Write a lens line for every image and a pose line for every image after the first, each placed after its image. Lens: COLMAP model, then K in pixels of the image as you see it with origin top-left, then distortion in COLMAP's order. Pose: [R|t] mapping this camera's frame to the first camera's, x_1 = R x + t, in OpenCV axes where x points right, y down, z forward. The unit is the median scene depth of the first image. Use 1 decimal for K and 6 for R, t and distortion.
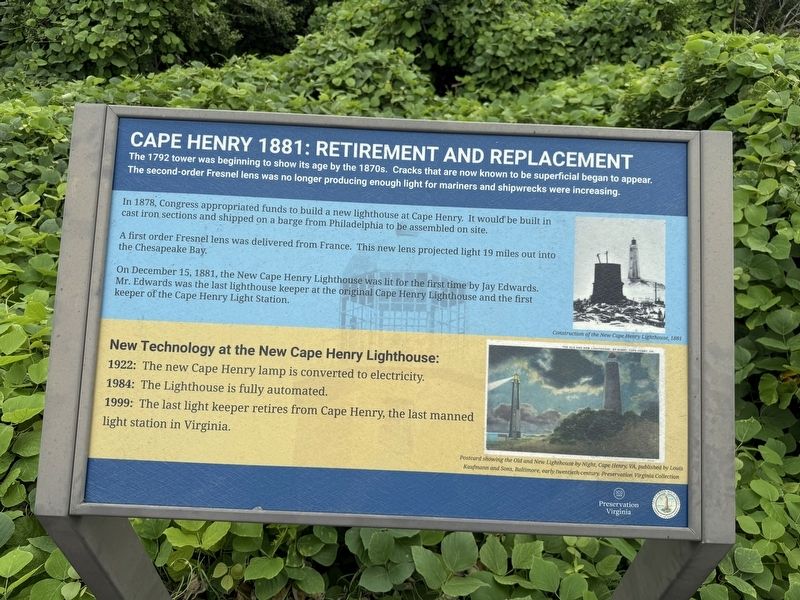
lens RADIAL K [[571.7, 0, 399.6], [0, 571.7, 317.5], [0, 0, 1]] dist [0.063825, -0.071365]
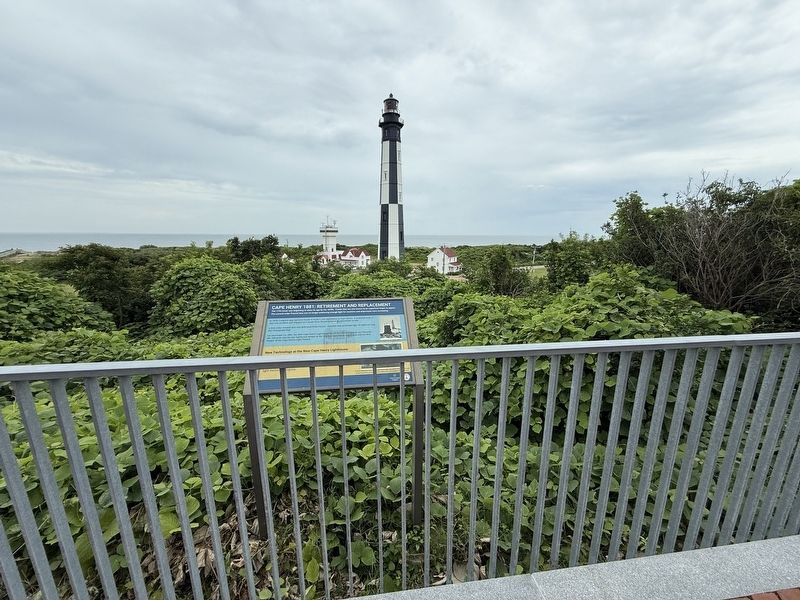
lens RADIAL K [[329.7, 0, 400.0], [0, 329.7, 300.0], [0, 0, 1]] dist [0.001434, 0.000060]
pose [[0.985907, -0.065003, 0.154148, 0.046286], [0.130610, 0.874857, -0.466440, 0.463621], [-0.104538, 0.480000, 0.871018, -0.639251]]
